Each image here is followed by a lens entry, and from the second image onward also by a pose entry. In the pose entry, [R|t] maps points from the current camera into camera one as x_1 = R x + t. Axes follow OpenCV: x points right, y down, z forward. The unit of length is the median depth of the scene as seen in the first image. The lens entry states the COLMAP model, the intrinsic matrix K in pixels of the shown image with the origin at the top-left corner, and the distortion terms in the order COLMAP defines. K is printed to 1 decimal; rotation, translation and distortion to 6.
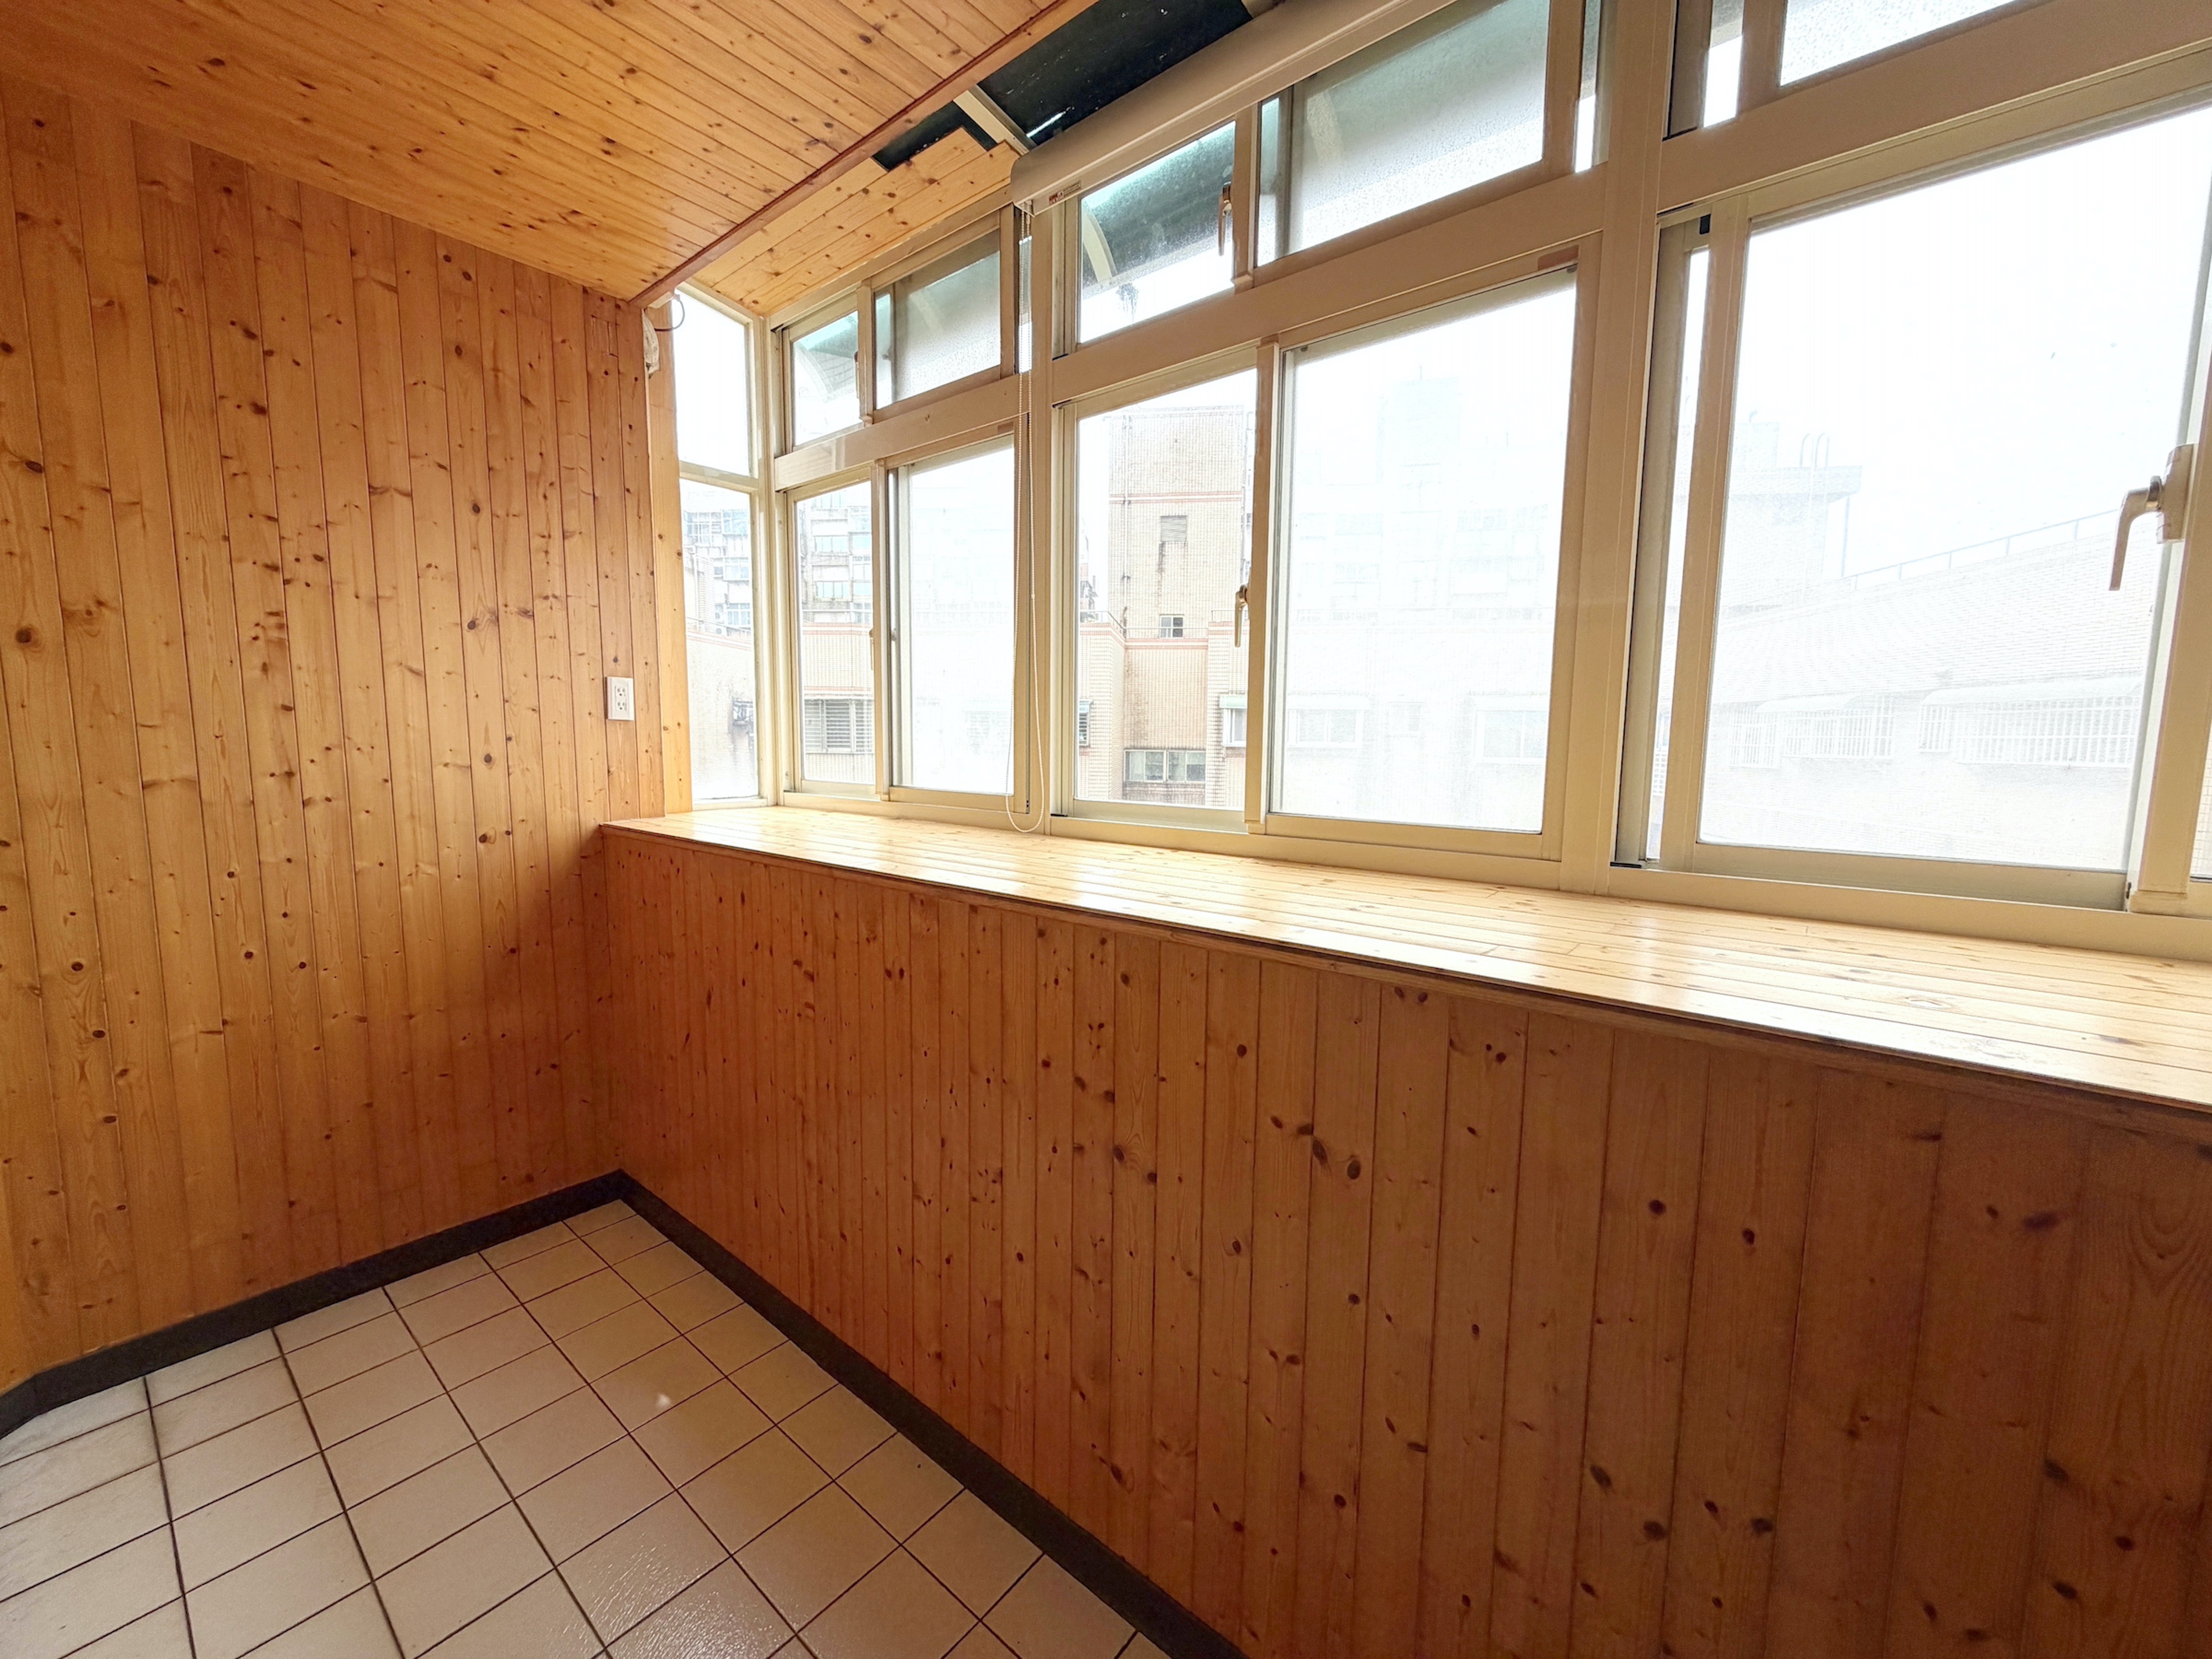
lens RADIAL K [[880.6, 0, 1099.2], [0, 880.6, 830.0], [0, 0, 1]] dist [-0.001042, 0.000146]
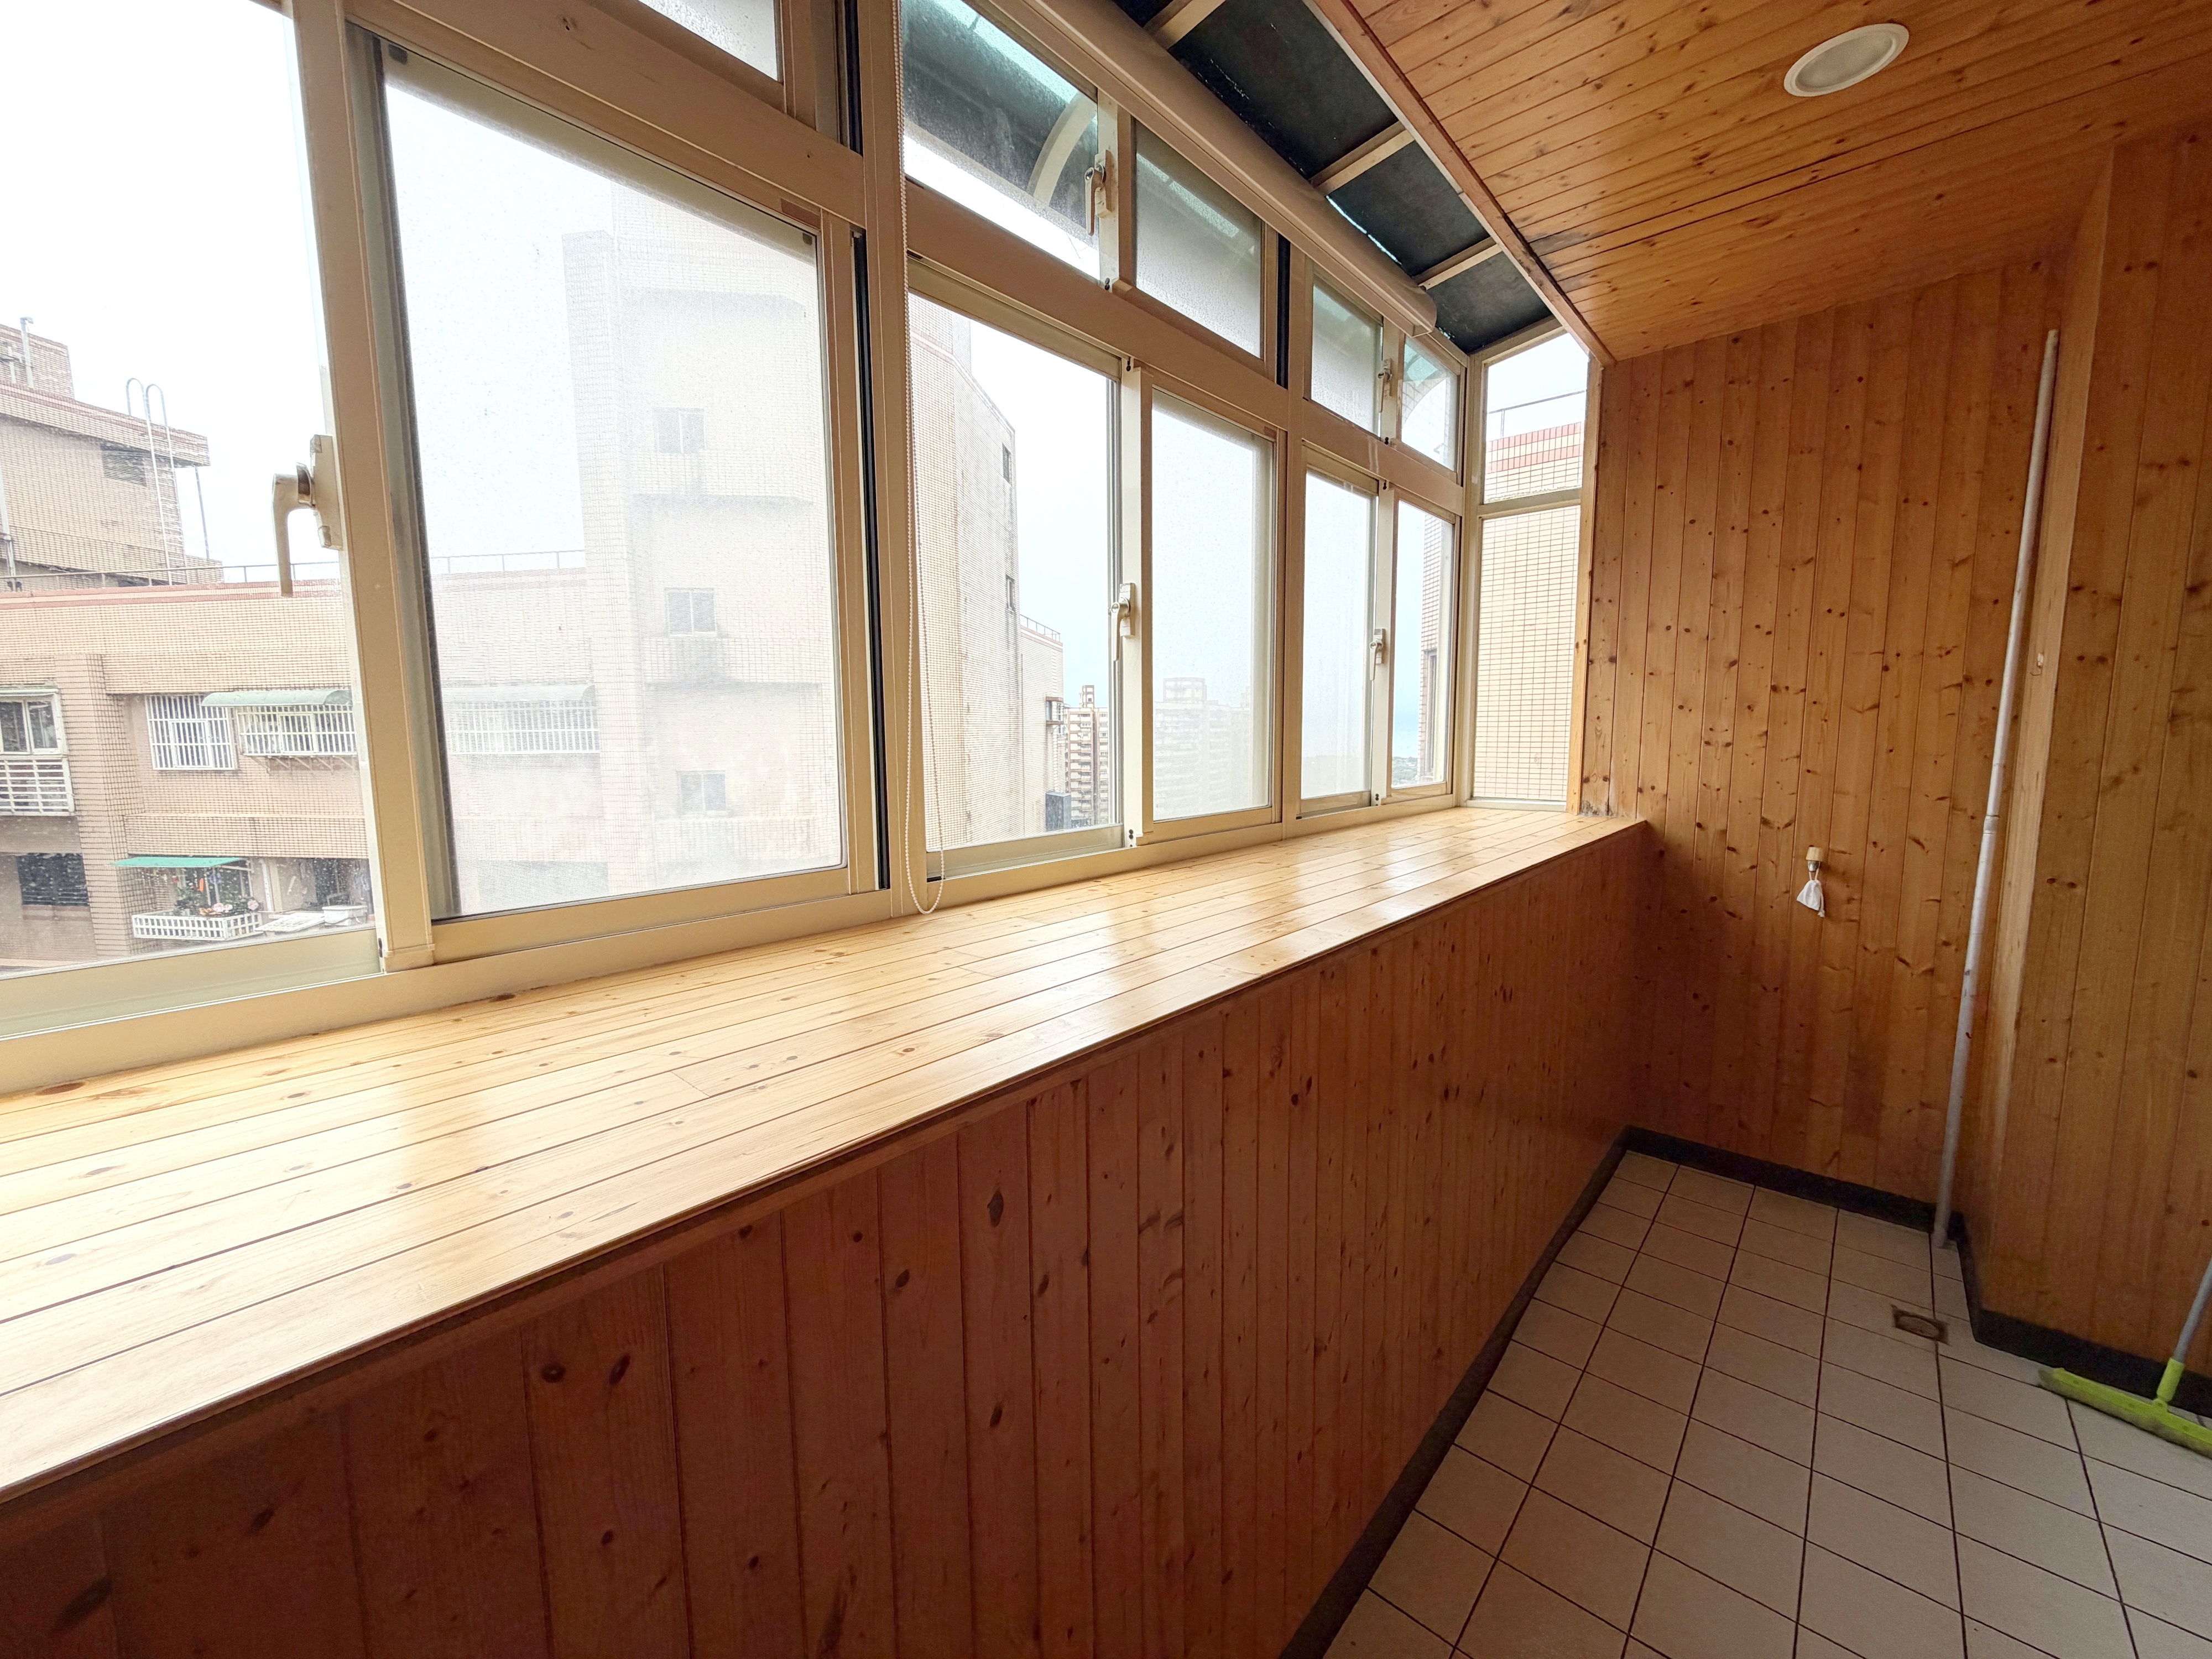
lens RADIAL K [[880.6, 0, 1099.2], [0, 880.6, 830.0], [0, 0, 1]] dist [-0.001042, 0.000146]
pose [[0.033313, -0.127395, 0.991292, -0.839856], [0.119030, 0.985289, 0.122624, -0.144657], [-0.992332, 0.113908, 0.047986, 0.996410]]
